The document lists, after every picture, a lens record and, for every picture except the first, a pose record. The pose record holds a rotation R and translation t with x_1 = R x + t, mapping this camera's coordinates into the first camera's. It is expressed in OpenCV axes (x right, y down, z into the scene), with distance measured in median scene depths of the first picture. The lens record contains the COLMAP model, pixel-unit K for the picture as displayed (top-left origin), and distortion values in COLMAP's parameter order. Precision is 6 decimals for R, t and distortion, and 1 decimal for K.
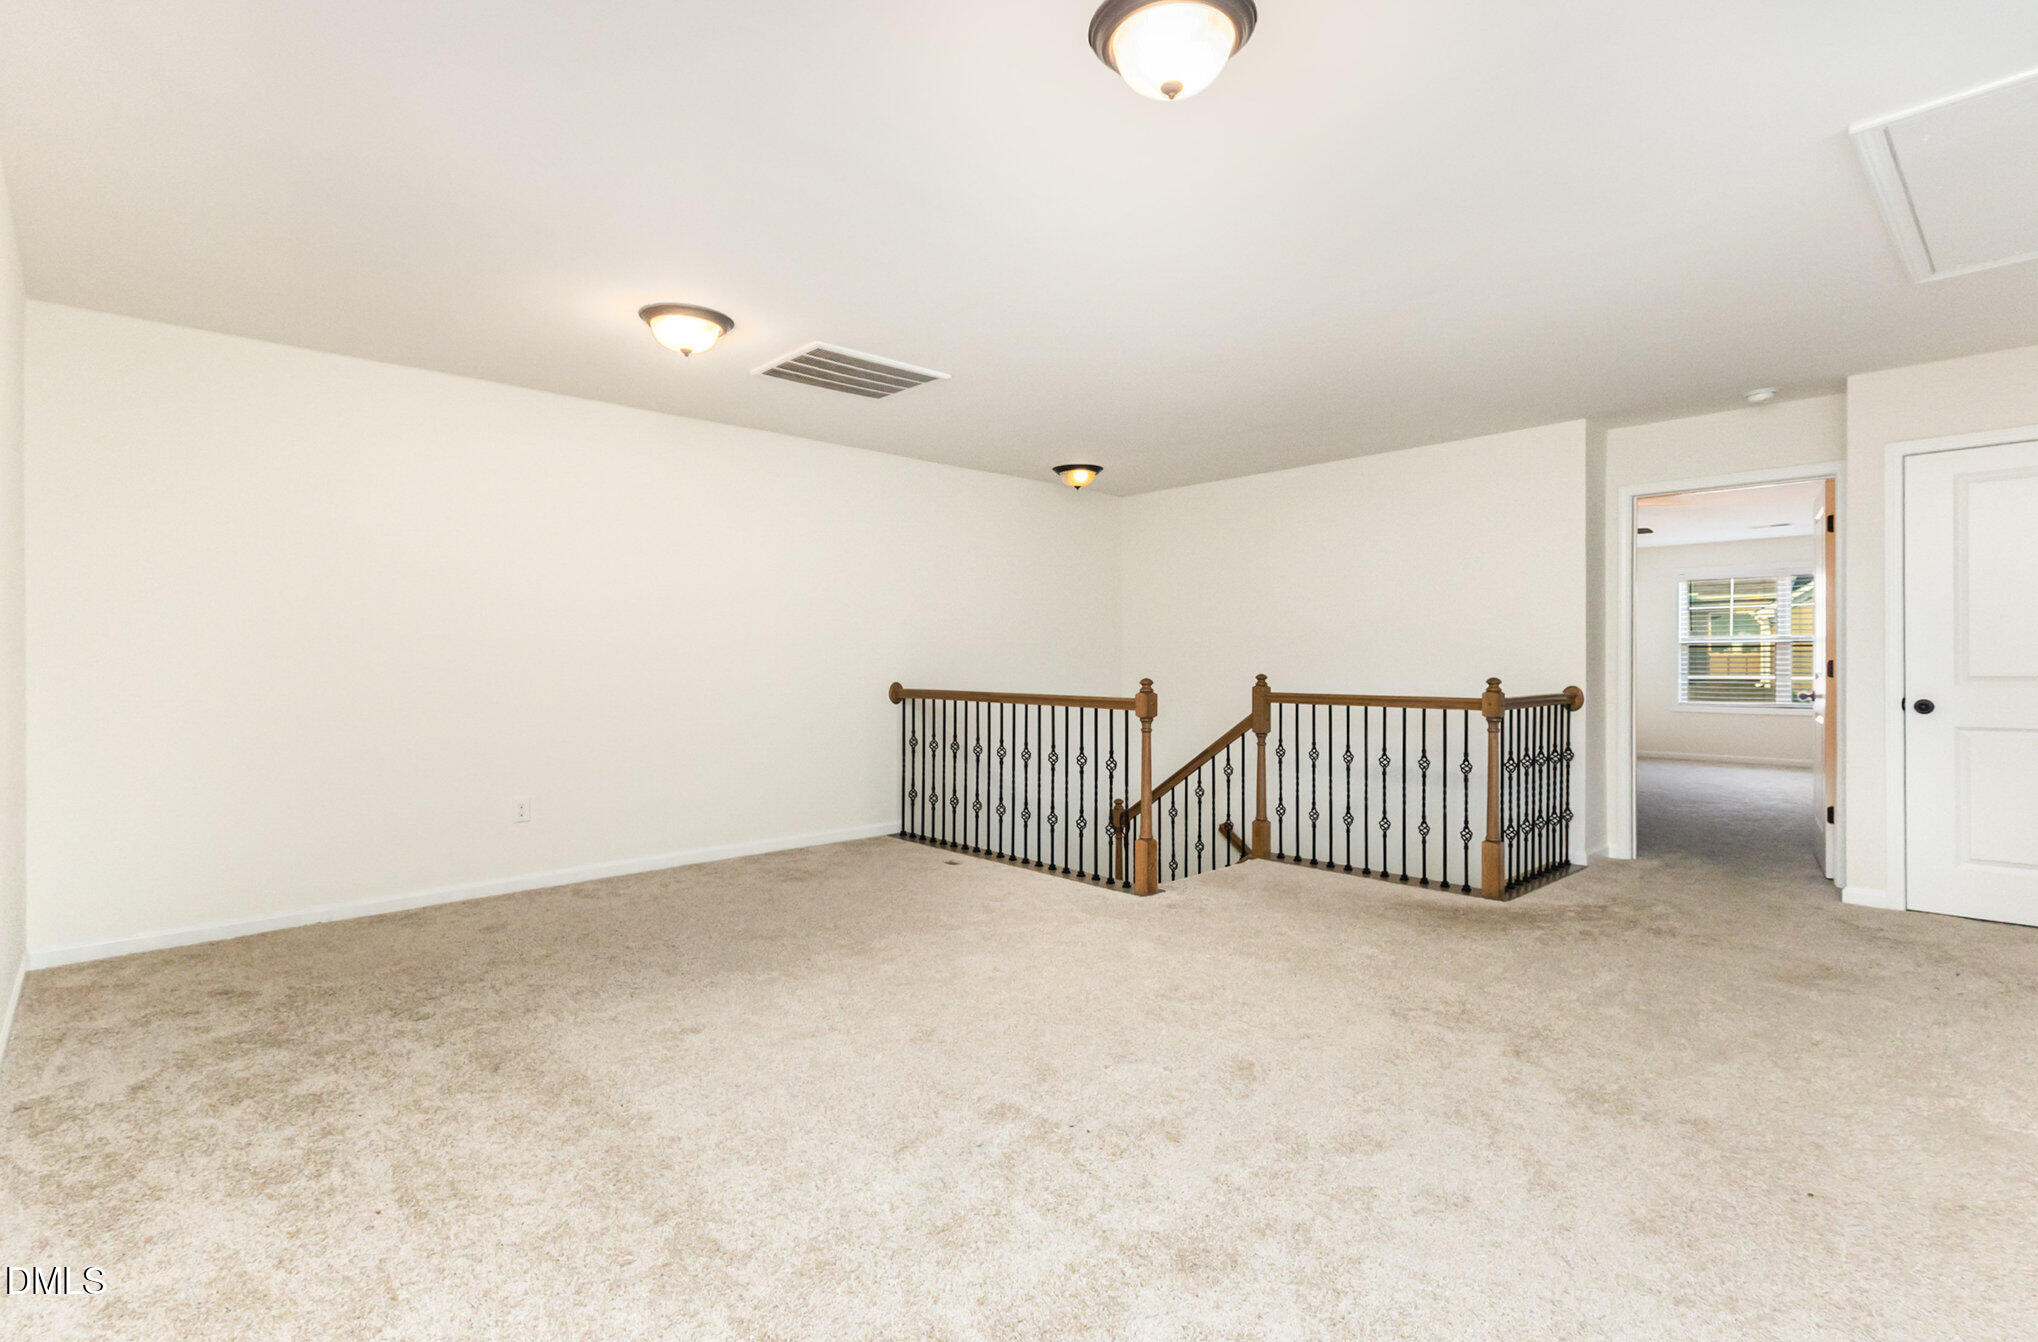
lens RADIAL K [[955.6, 0, 1026.6], [0, 955.6, 675.0], [0, 0, 1]] dist [0.023226, -0.000625]
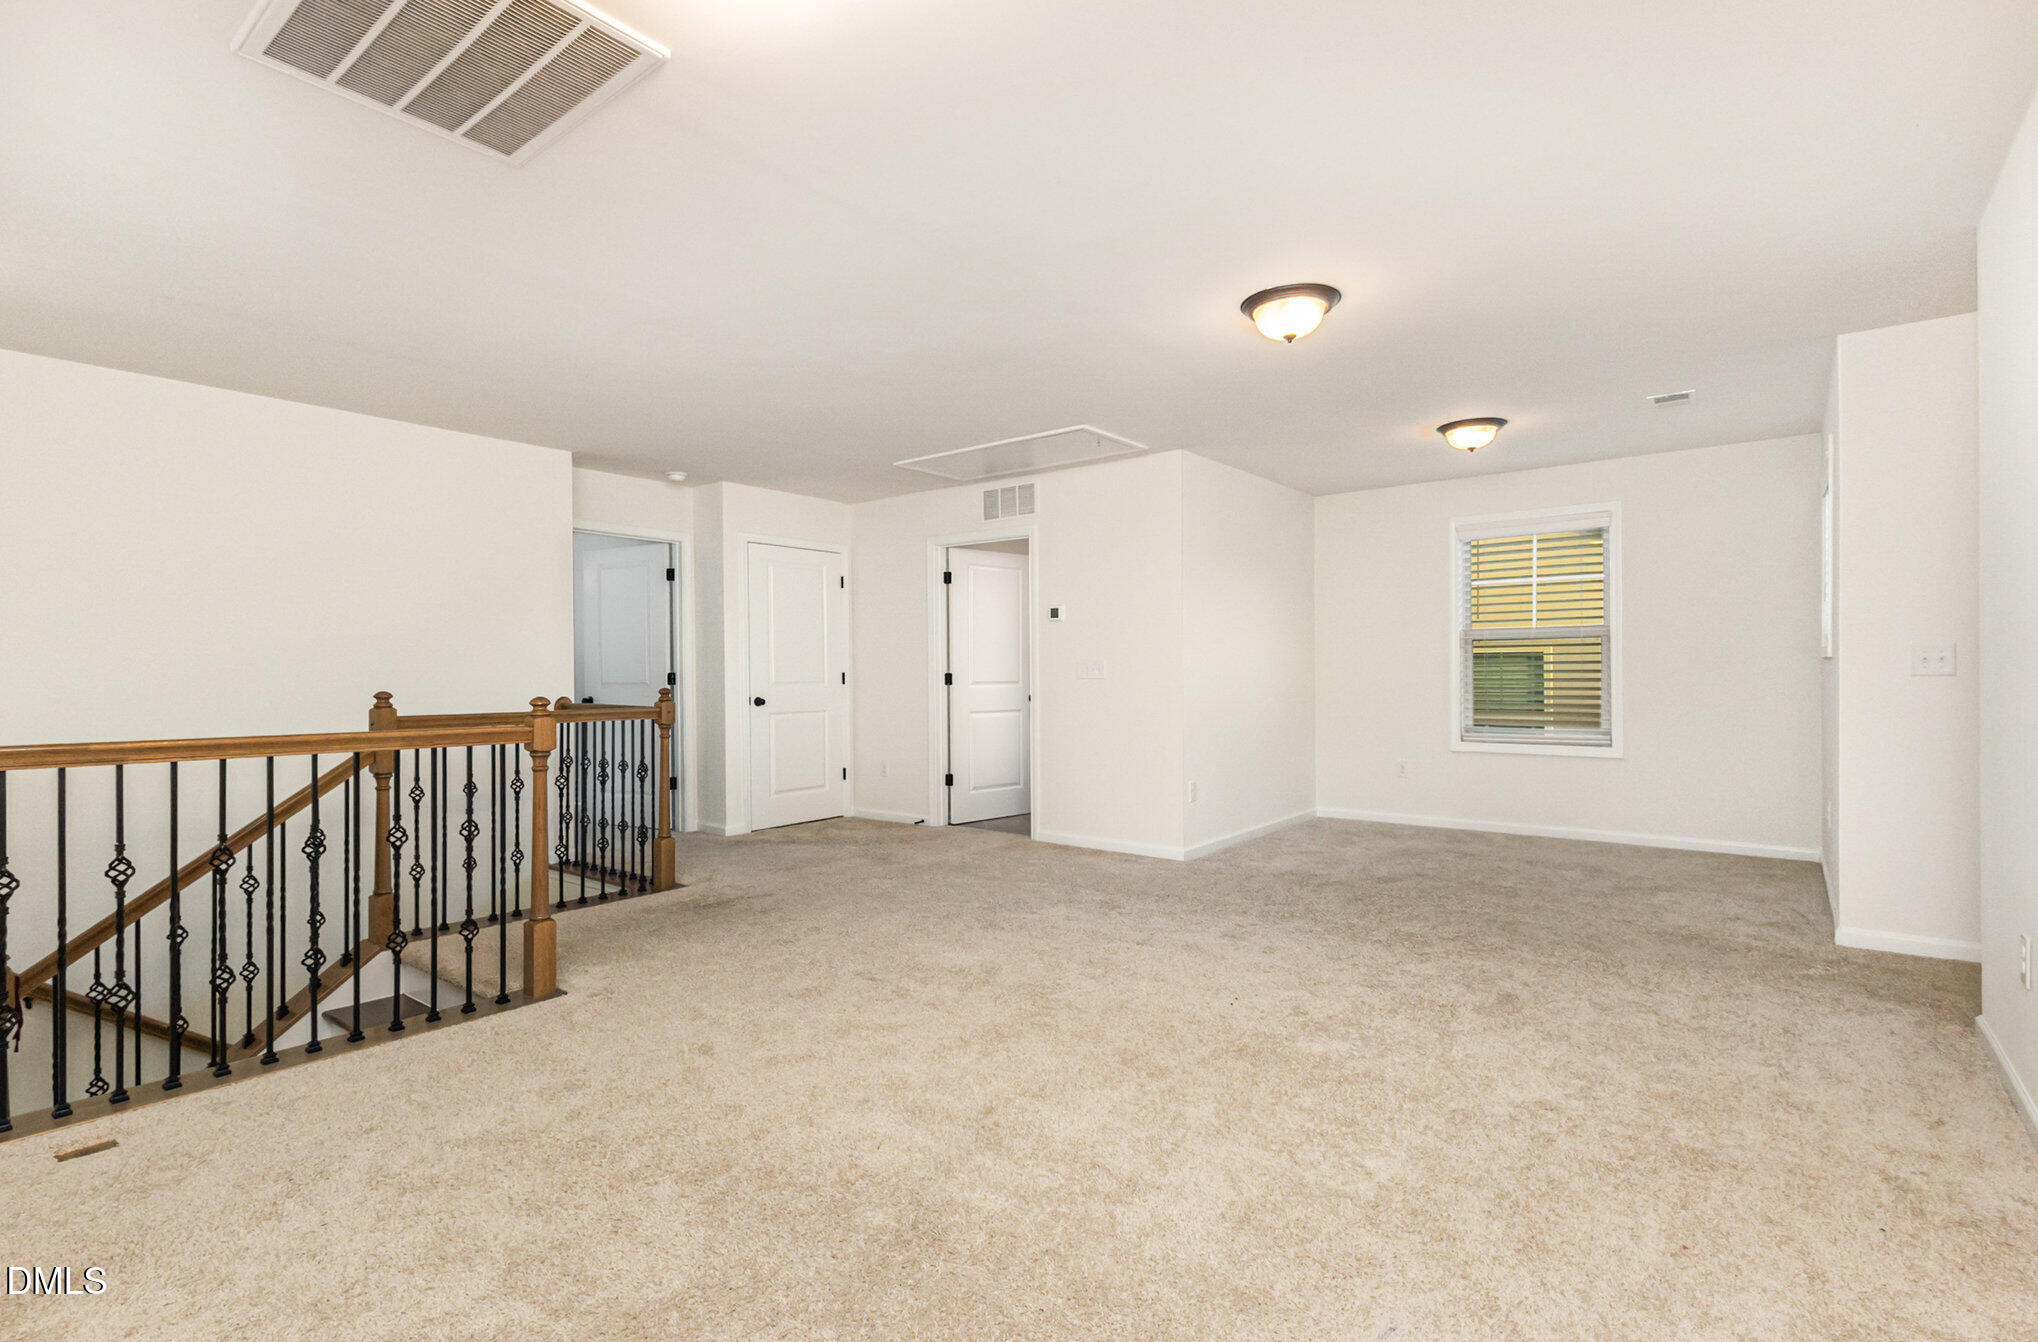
lens RADIAL K [[955.6, 0, 1018.8], [0, 955.6, 668.6], [0, 0, 1]] dist [0.023226, -0.000625]
pose [[-0.140268, 0.004126, 0.990105, -0.596637], [0.015834, 0.999873, -0.001923, -0.010102], [-0.989987, 0.015408, -0.140316, 0.685244]]
